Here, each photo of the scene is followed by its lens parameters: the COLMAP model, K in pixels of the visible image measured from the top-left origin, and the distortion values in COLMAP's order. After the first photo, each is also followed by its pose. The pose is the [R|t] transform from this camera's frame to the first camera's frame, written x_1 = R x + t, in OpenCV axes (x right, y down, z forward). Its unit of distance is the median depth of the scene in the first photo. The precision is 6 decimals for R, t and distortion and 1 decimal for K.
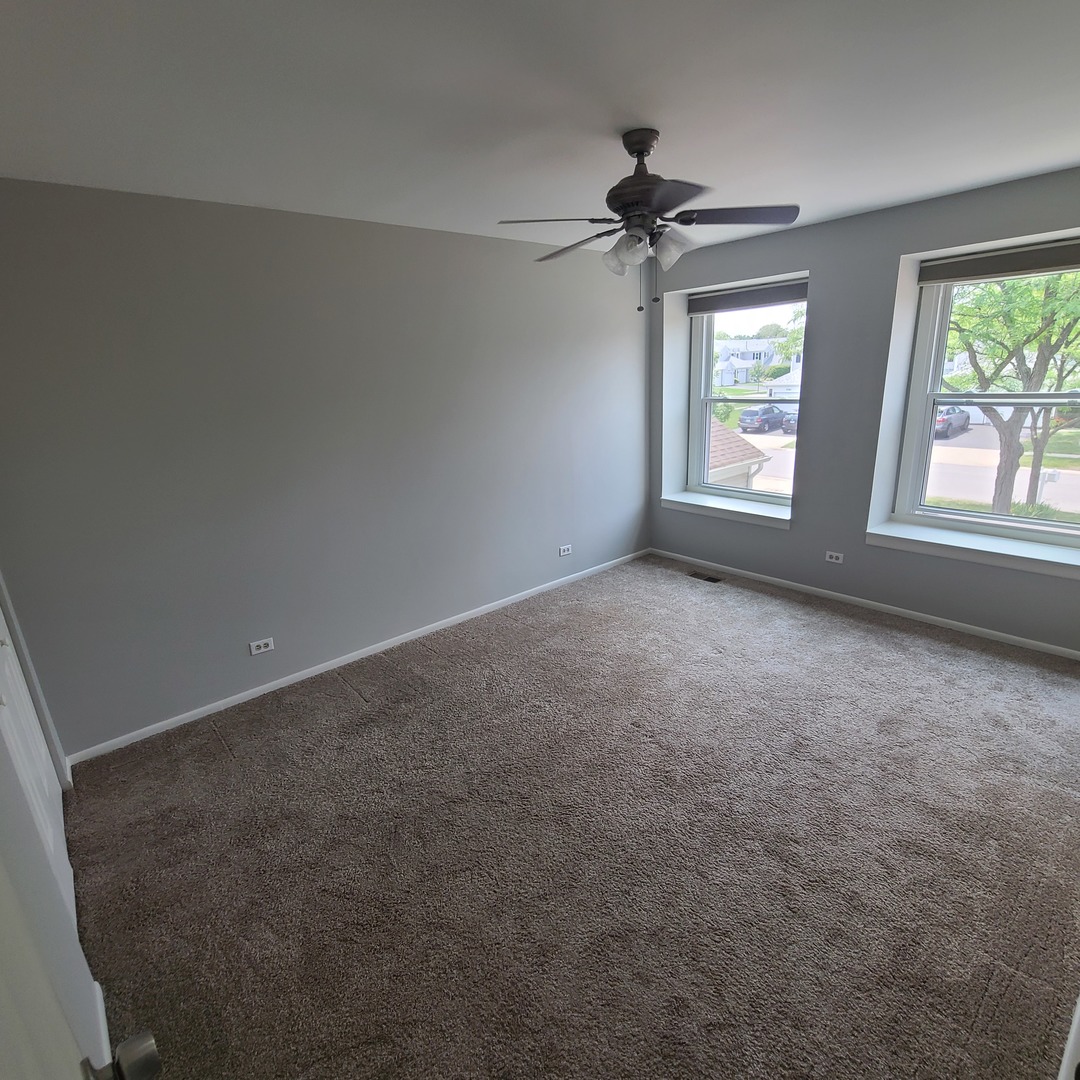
lens RADIAL K [[587.2, 0, 546.2], [0, 587.2, 543.4], [0, 0, 1]] dist [-0.003854, 0.000042]
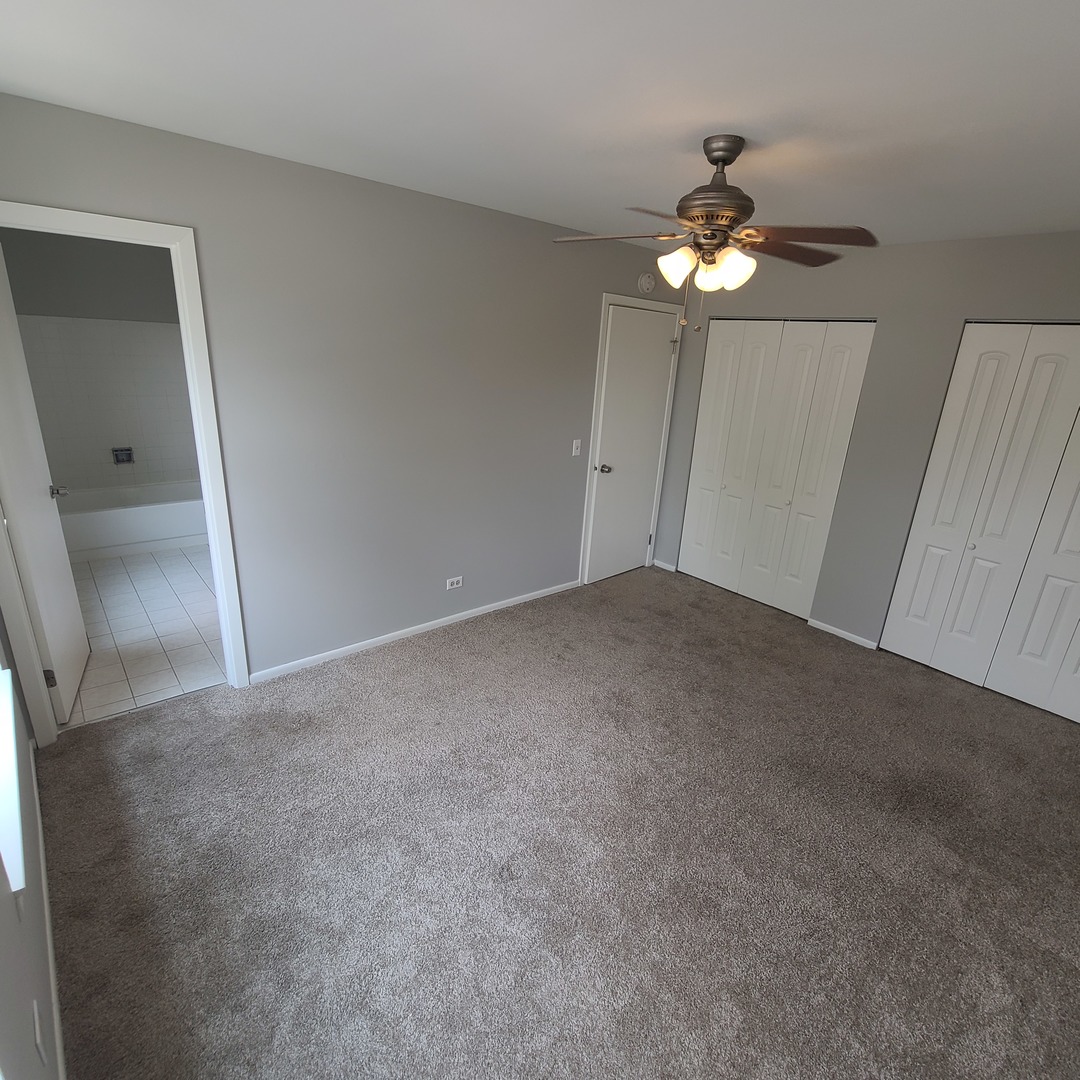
lens RADIAL K [[587.2, 0, 546.2], [0, 587.2, 543.4], [0, 0, 1]] dist [-0.003854, 0.000042]
pose [[-0.999871, -0.015914, 0.002098, 0.255834], [-0.011768, 0.815636, 0.578446, -0.415285], [-0.010917, 0.578347, -0.815718, 1.242238]]
